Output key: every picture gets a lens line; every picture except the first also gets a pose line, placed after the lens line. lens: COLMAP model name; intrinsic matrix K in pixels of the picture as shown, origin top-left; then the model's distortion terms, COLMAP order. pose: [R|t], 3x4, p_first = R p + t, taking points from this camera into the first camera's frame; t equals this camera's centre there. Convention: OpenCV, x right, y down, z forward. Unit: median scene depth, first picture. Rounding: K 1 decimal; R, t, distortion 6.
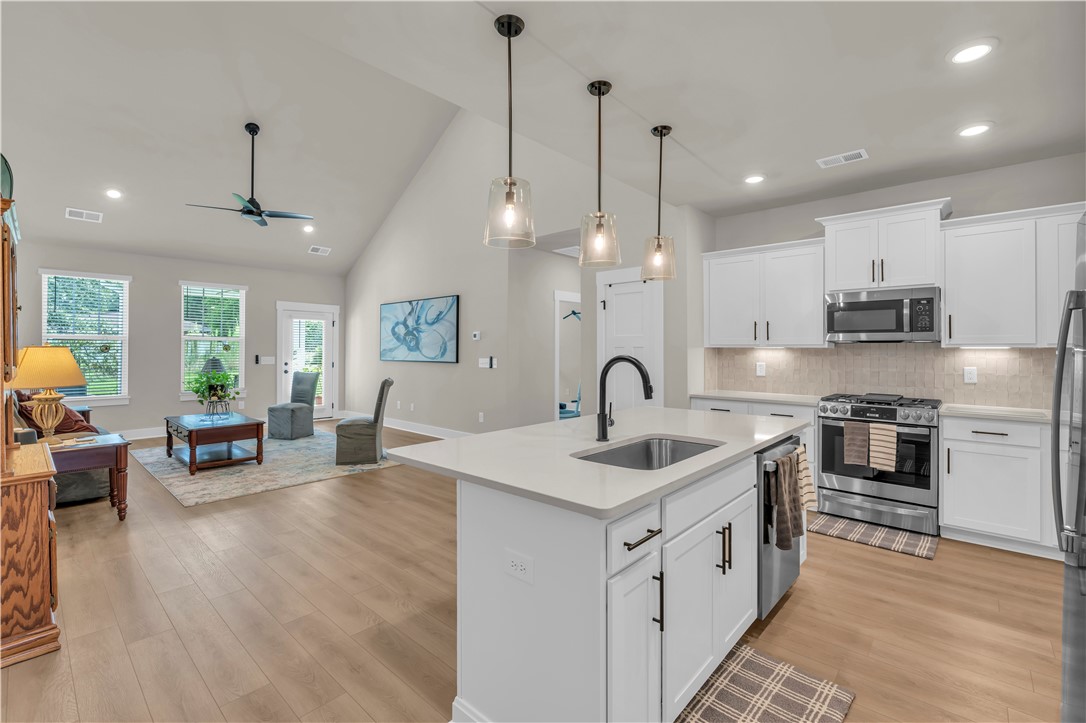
lens RADIAL K [[476.0, 0, 543.6], [0, 476.0, 347.4], [0, 0, 1]] dist [-0.009132, 0.000287]
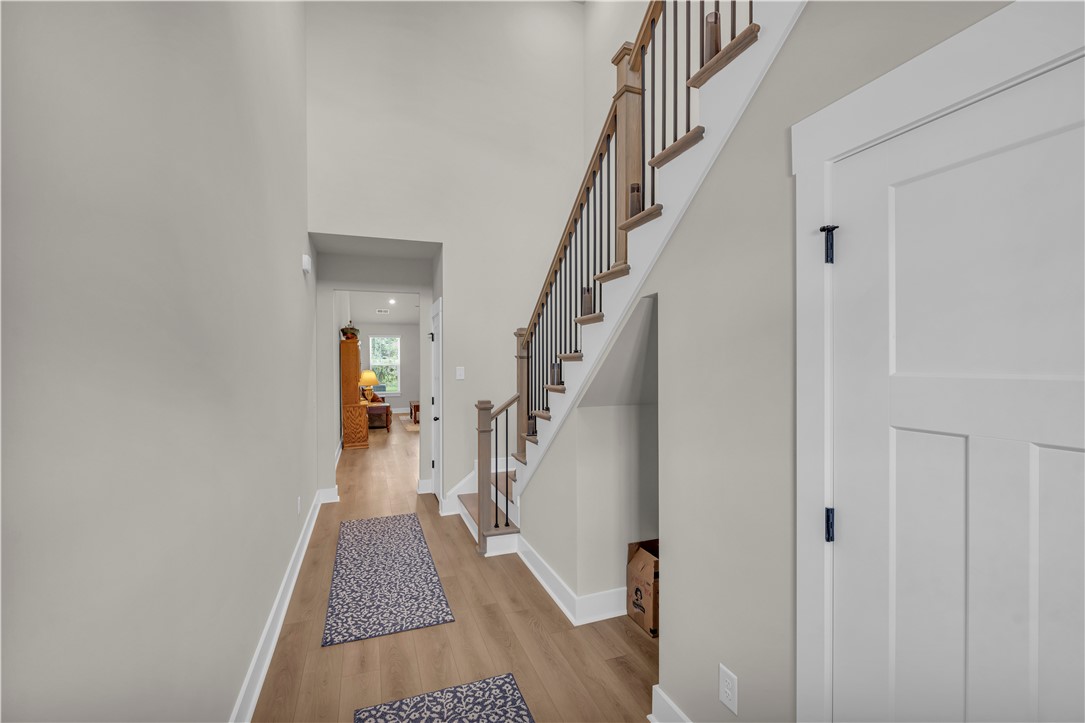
lens RADIAL K [[469.5, 0, 542.5], [0, 469.5, 361.5], [0, 0, 1]] dist [-0.003117, 0.000375]
pose [[0.889190, -0.005304, -0.457508, 0.632072], [0.005033, 0.999986, -0.001812, -0.026989], [0.457511, -0.000691, 0.889203, -0.559570]]
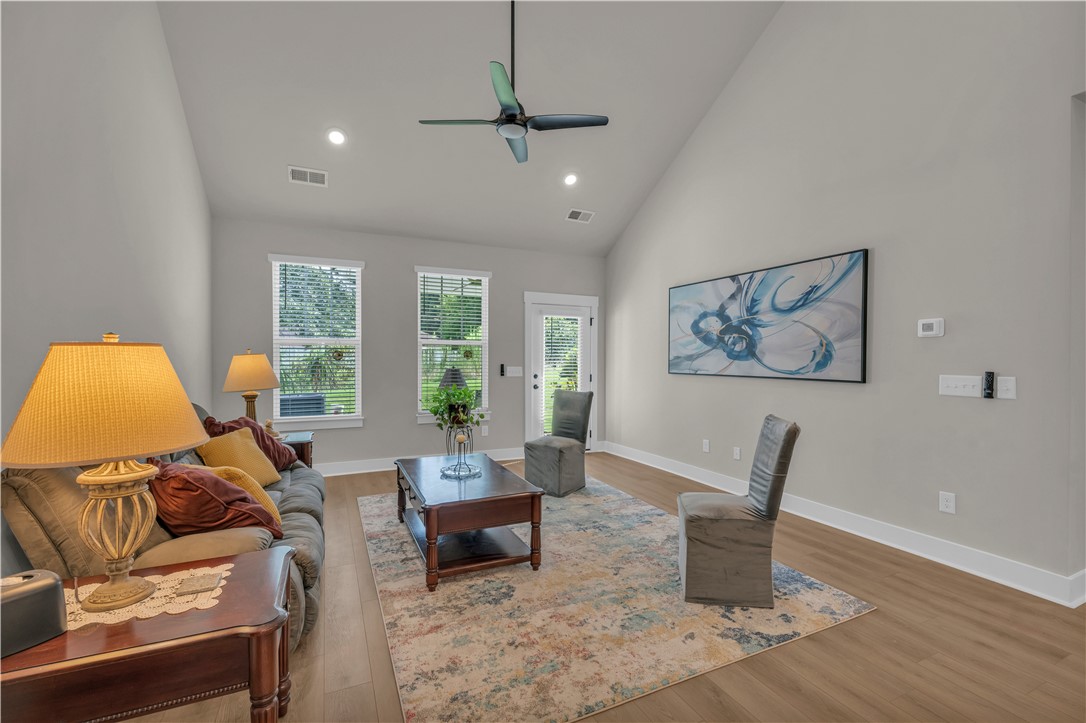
lens RADIAL K [[472.9, 0, 544.2], [0, 472.9, 361.8], [0, 0, 1]] dist [-0.003746, 0.000072]
pose [[0.921263, 0.004237, -0.388917, -0.291097], [0.000898, 0.999915, 0.013021, 0.003043], [0.388939, -0.012345, 0.921181, 0.390085]]
